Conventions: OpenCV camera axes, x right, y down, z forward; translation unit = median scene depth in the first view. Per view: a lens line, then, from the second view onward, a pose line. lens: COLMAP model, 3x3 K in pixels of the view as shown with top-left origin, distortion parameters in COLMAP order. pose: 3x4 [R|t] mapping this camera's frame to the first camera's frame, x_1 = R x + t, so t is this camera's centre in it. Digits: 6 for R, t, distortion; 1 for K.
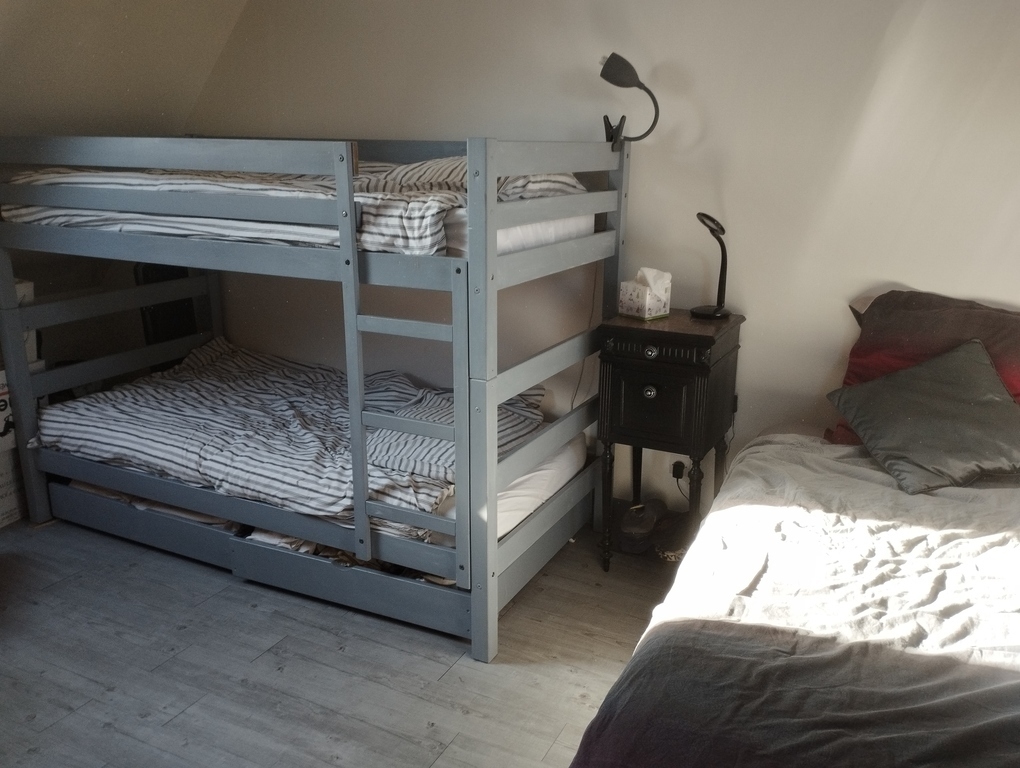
lens RADIAL K [[843.2, 0, 510.7], [0, 843.2, 387.9], [0, 0, 1]] dist [0.103389, -0.122783]
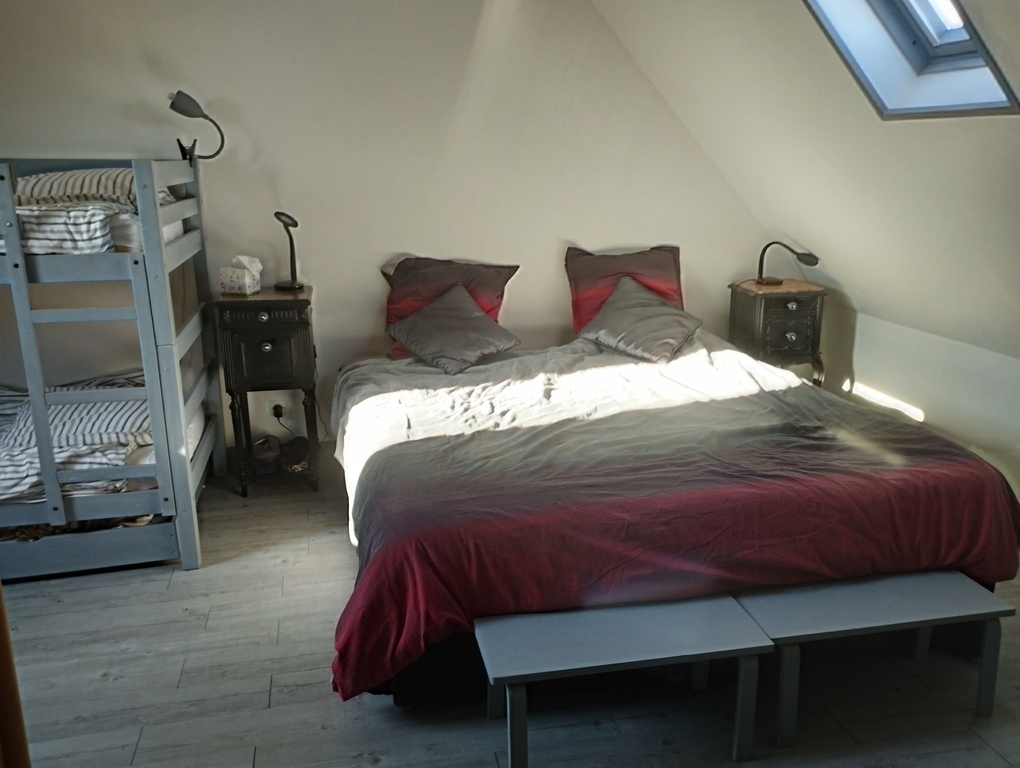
lens RADIAL K [[843.2, 0, 510.7], [0, 843.2, 387.9], [0, 0, 1]] dist [0.103389, -0.122783]
pose [[0.776743, -0.175623, 0.604837, -0.413905], [0.181229, 0.982043, 0.052412, 0.078539], [-0.603181, 0.068904, 0.794623, -0.340337]]
